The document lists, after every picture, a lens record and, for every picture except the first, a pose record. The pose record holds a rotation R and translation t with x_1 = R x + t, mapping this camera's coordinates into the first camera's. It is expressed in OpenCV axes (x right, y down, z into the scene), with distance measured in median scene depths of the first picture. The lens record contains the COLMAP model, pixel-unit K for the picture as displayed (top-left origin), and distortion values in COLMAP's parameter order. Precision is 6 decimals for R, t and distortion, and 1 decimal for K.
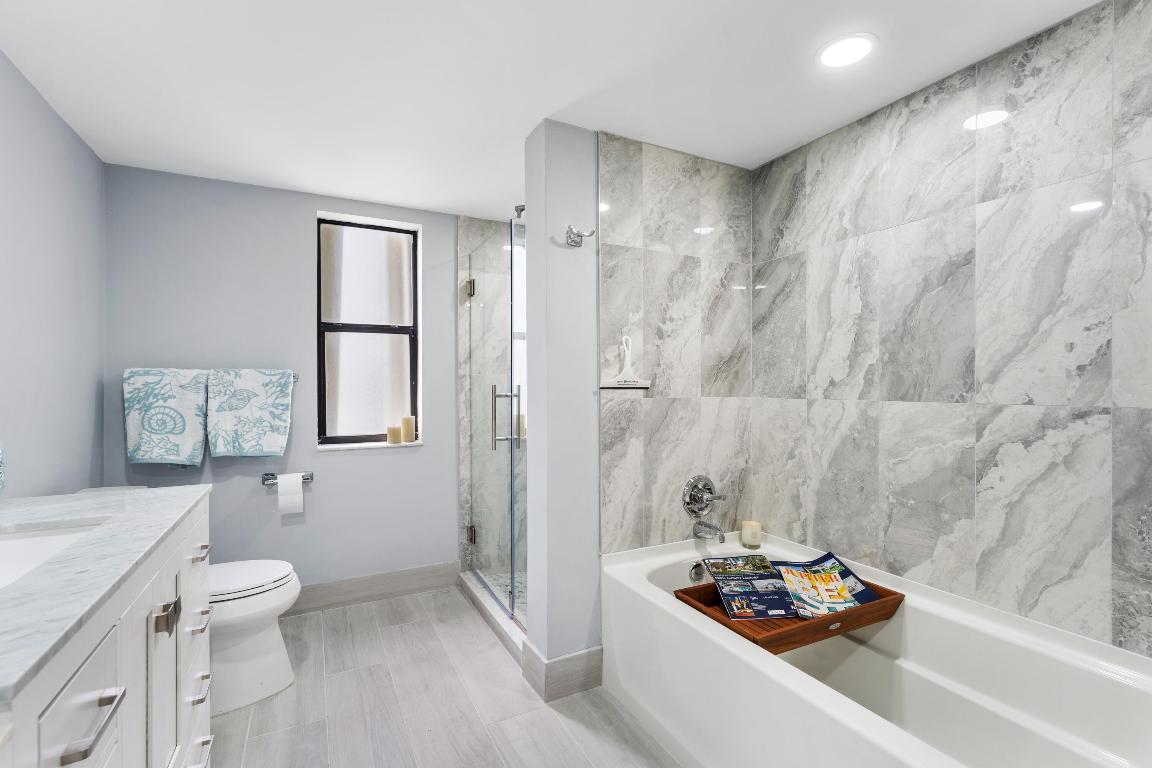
lens RADIAL K [[512.8, 0, 576.0], [0, 512.8, 384.0], [0, 0, 1]] dist [-0.022824, 0.000006]
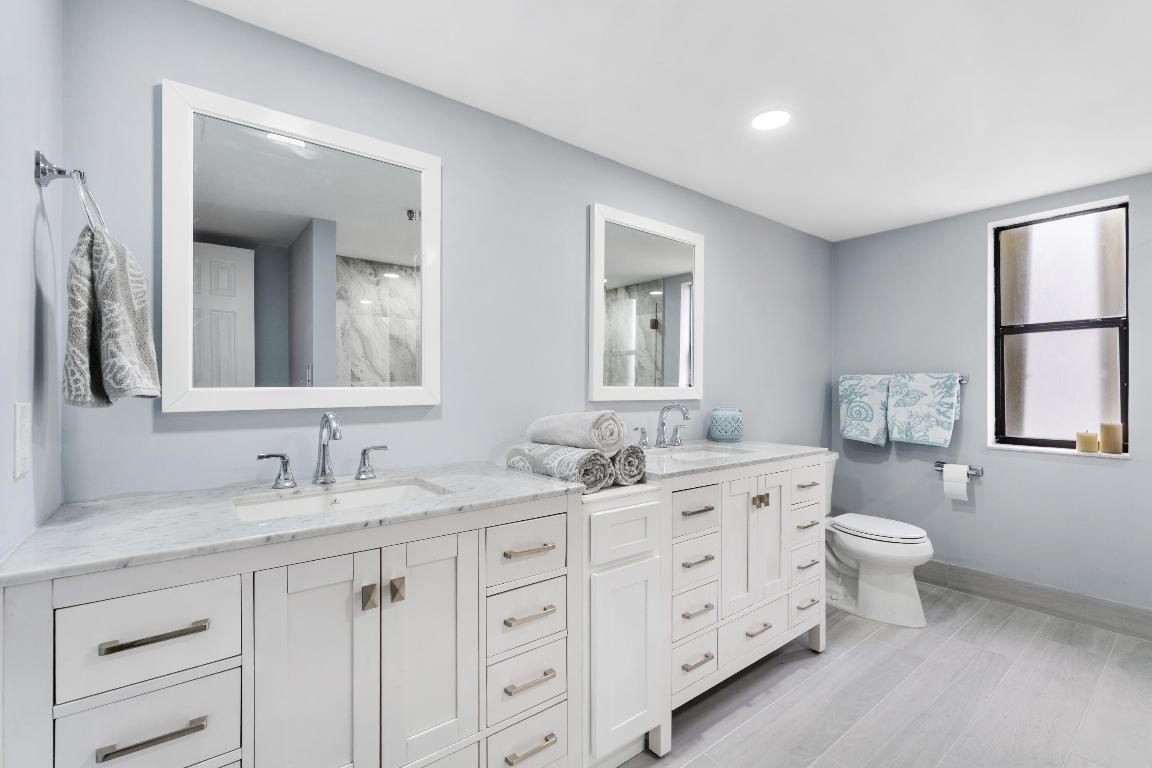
lens RADIAL K [[514.1, 0, 576.0], [0, 514.1, 384.0], [0, 0, 1]] dist [0.012654, -0.000003]
pose [[0.181258, -0.003023, -0.983431, 0.439129], [-0.001088, 0.999994, -0.003275, 0.000964], [0.983435, 0.001663, 0.181253, -0.050925]]
